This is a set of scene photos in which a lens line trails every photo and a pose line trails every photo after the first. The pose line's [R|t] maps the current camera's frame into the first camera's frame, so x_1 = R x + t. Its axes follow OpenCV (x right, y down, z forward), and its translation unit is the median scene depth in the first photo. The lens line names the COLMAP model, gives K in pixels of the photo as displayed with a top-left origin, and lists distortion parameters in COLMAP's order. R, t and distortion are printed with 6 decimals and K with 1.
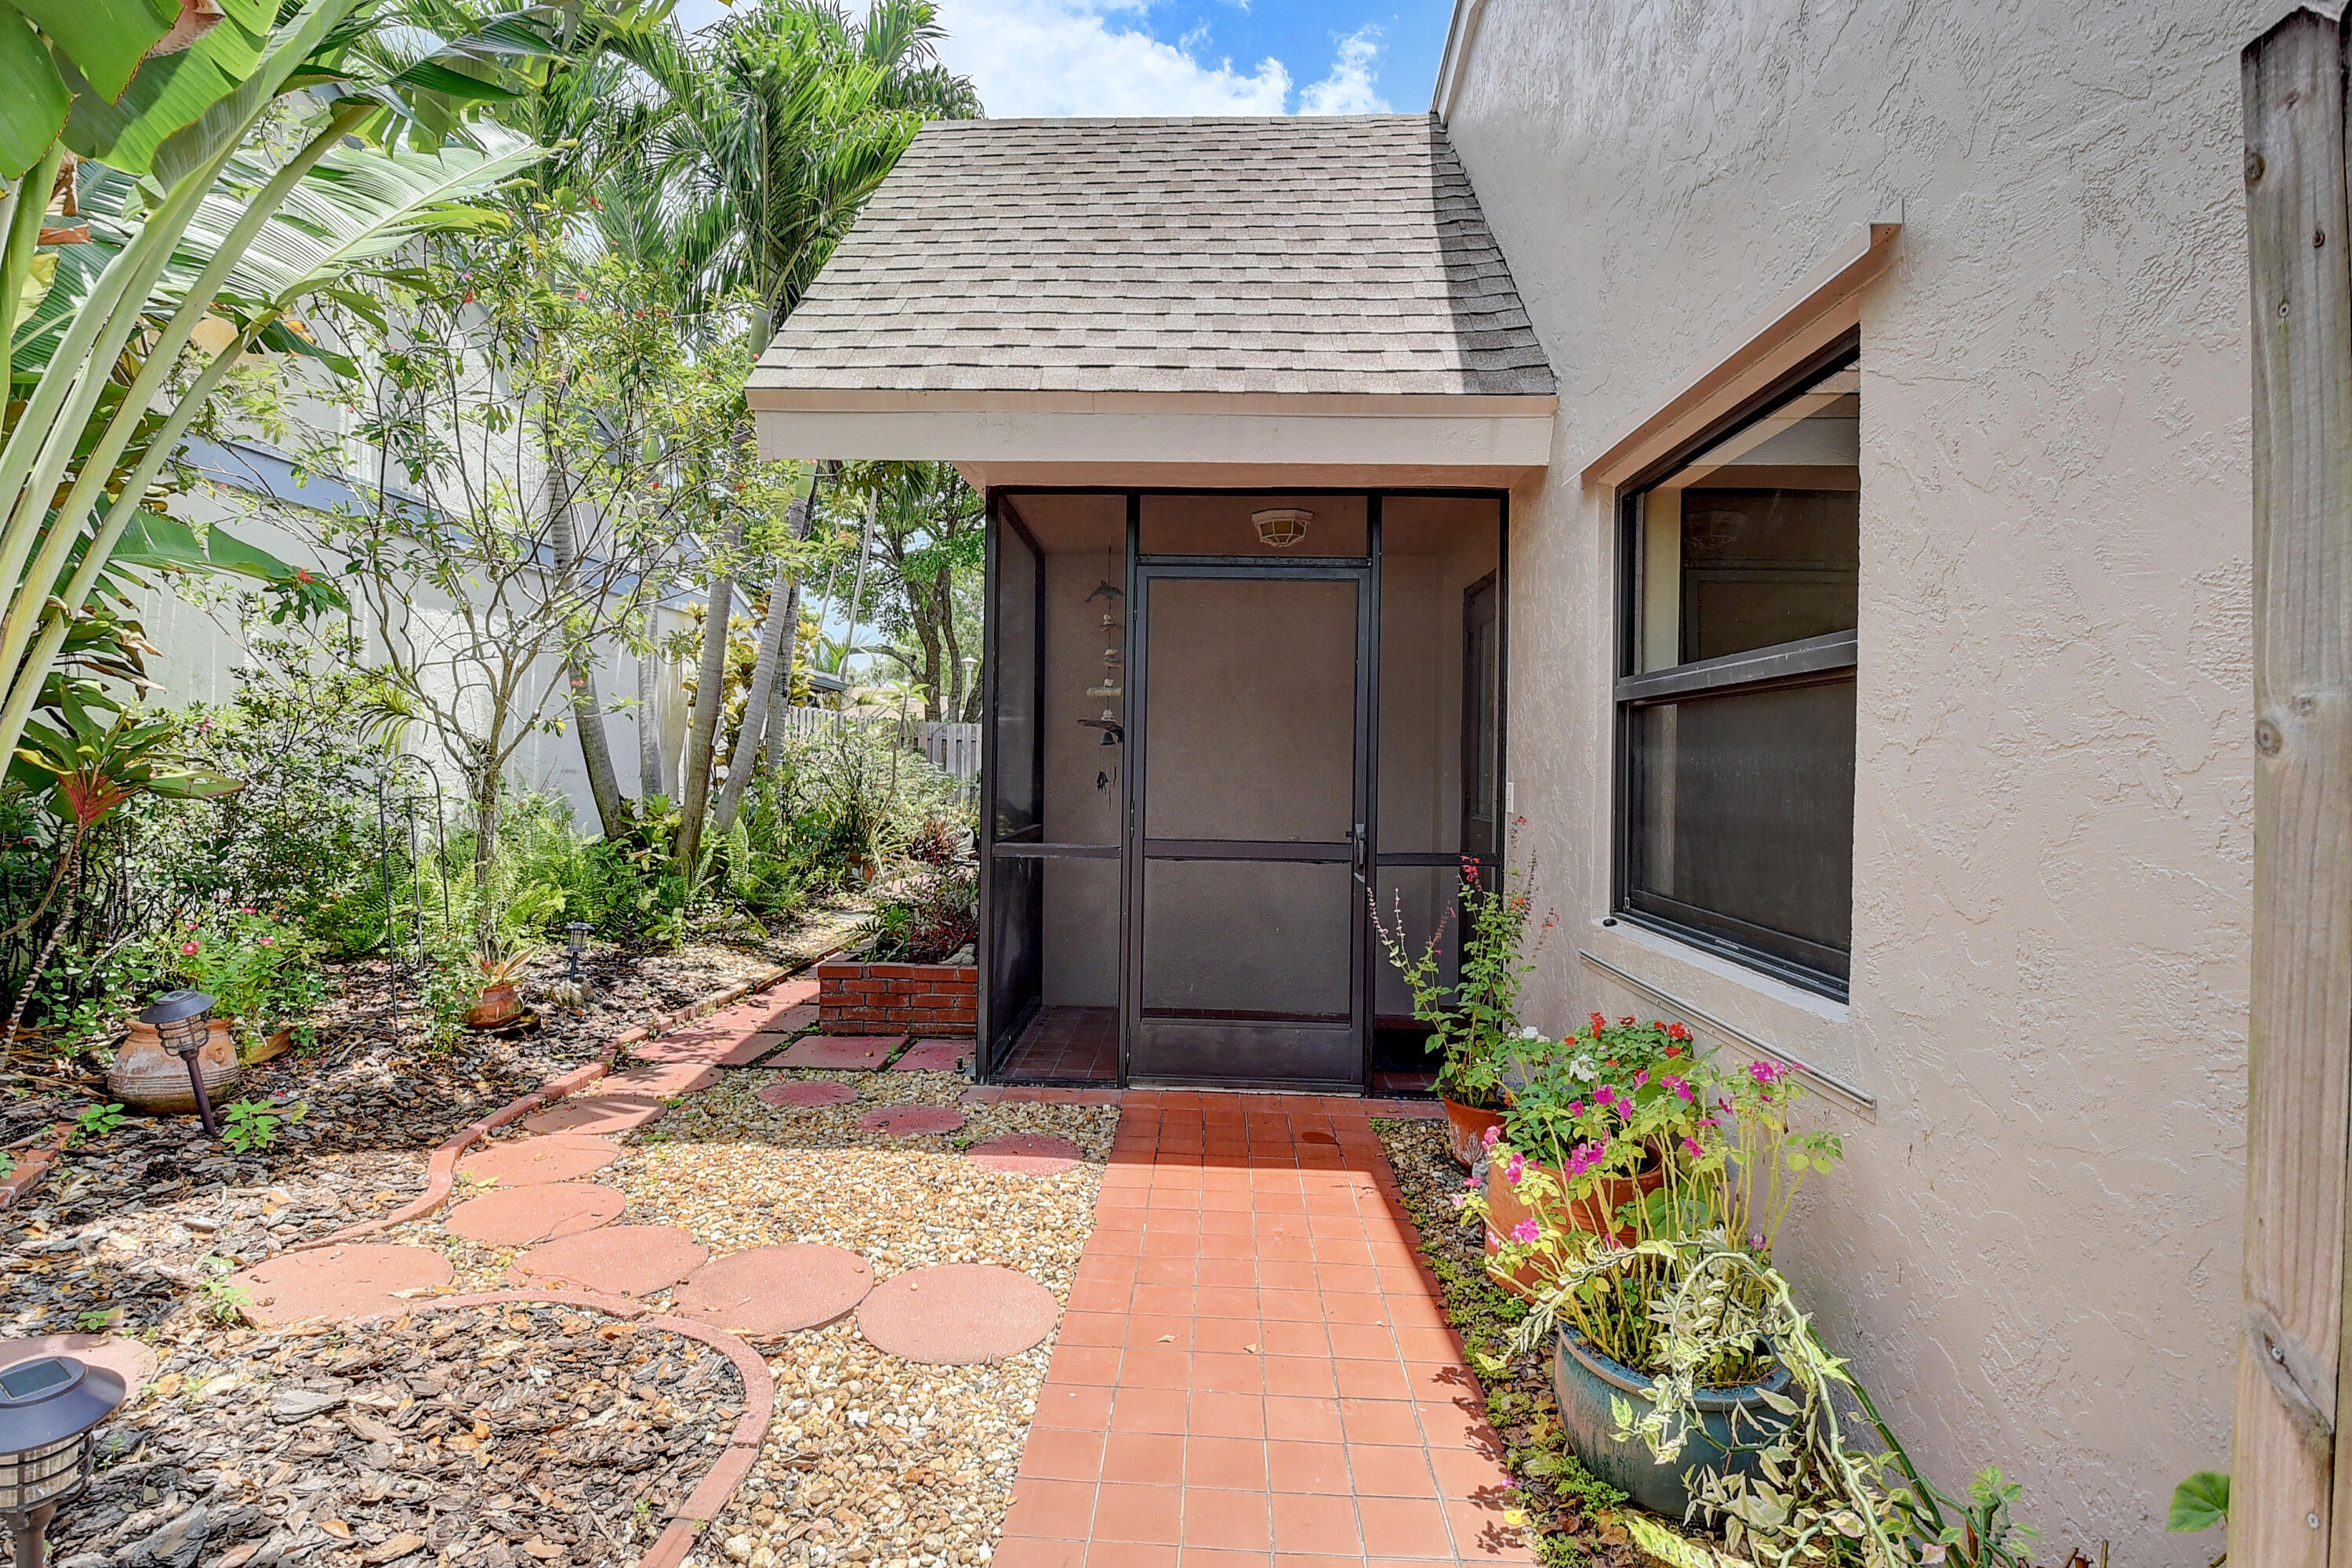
lens RADIAL K [[1079.4, 0, 1163.8], [0, 1079.4, 777.5], [0, 0, 1]] dist [-0.004232, -0.000296]
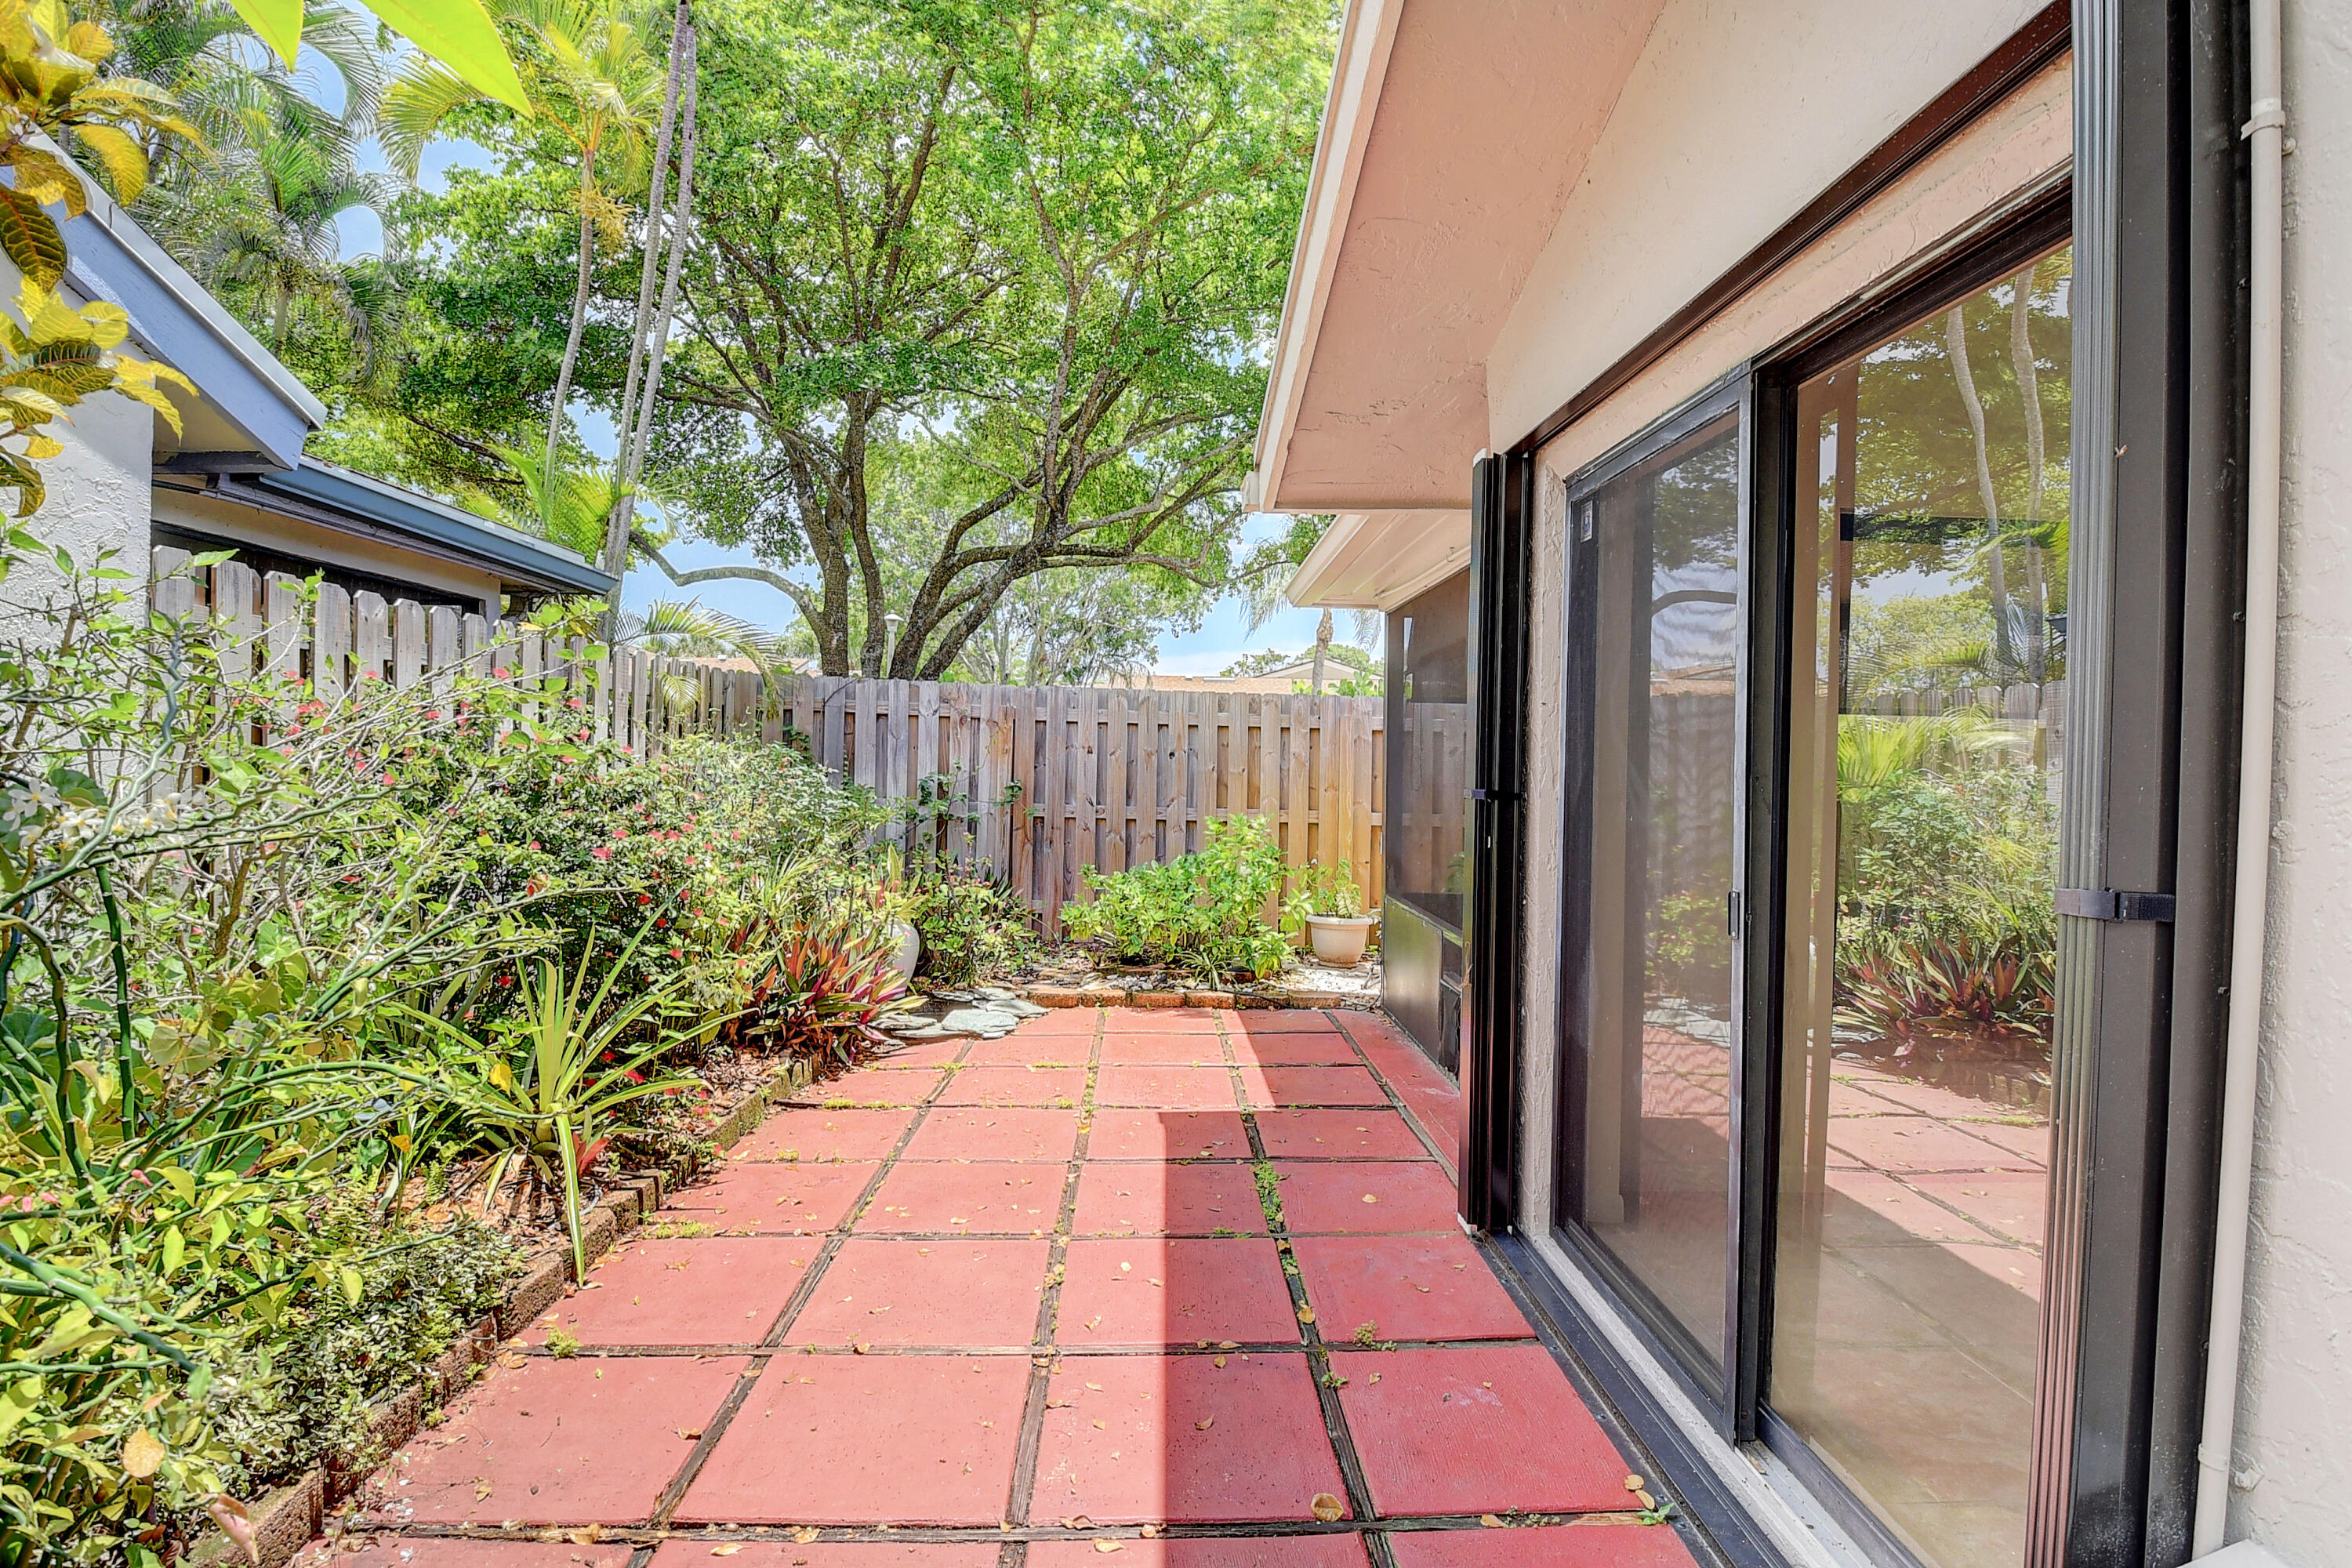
lens RADIAL K [[1079.4, 0, 1173.7], [0, 1079.4, 770.0], [0, 0, 1]] dist [-0.004232, -0.000296]
pose [[0.996750, -0.001304, 0.080551, -0.211869], [0.000959, 0.999990, 0.004327, -0.025631], [-0.080556, -0.004236, 0.996741, 1.094263]]
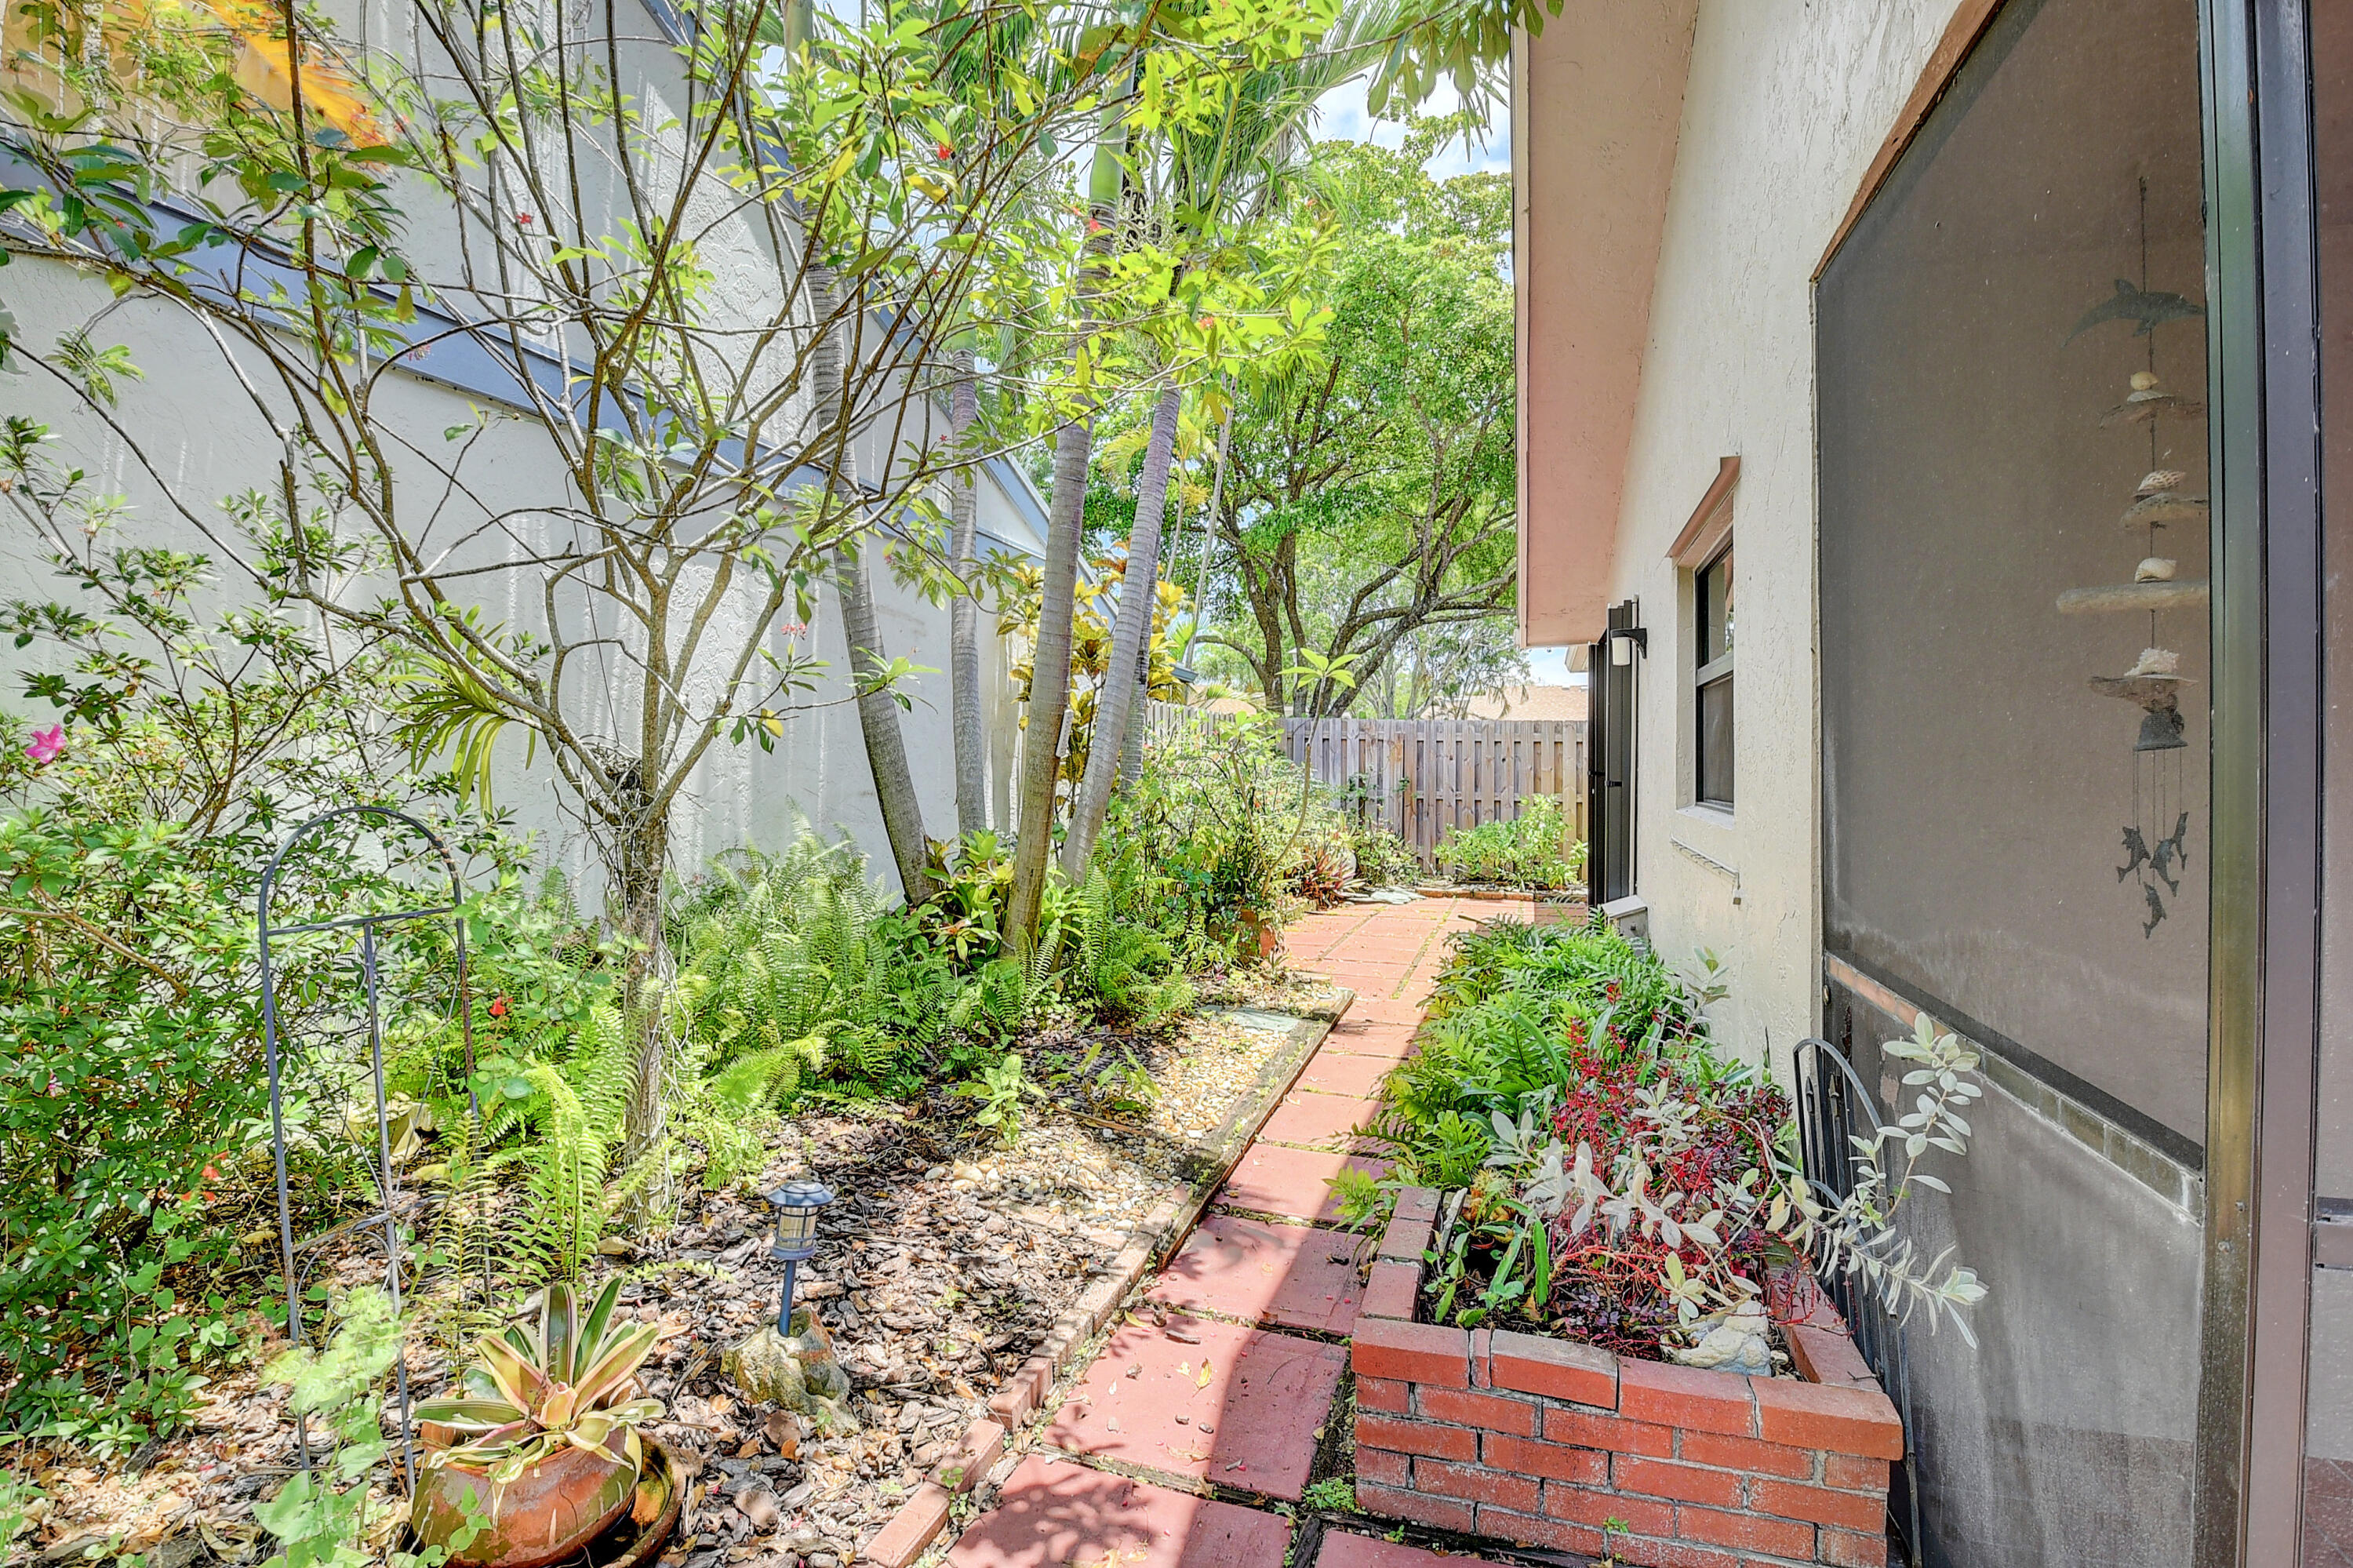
lens RADIAL K [[1079.9, 0, 1163.7], [0, 1079.9, 764.5], [0, 0, 1]] dist [-0.004232, -0.000296]
pose [[0.961534, -0.012895, -0.274383, -0.178933], [0.010463, 0.999892, -0.010324, -0.016830], [0.274487, 0.007056, 0.961565, 0.394064]]
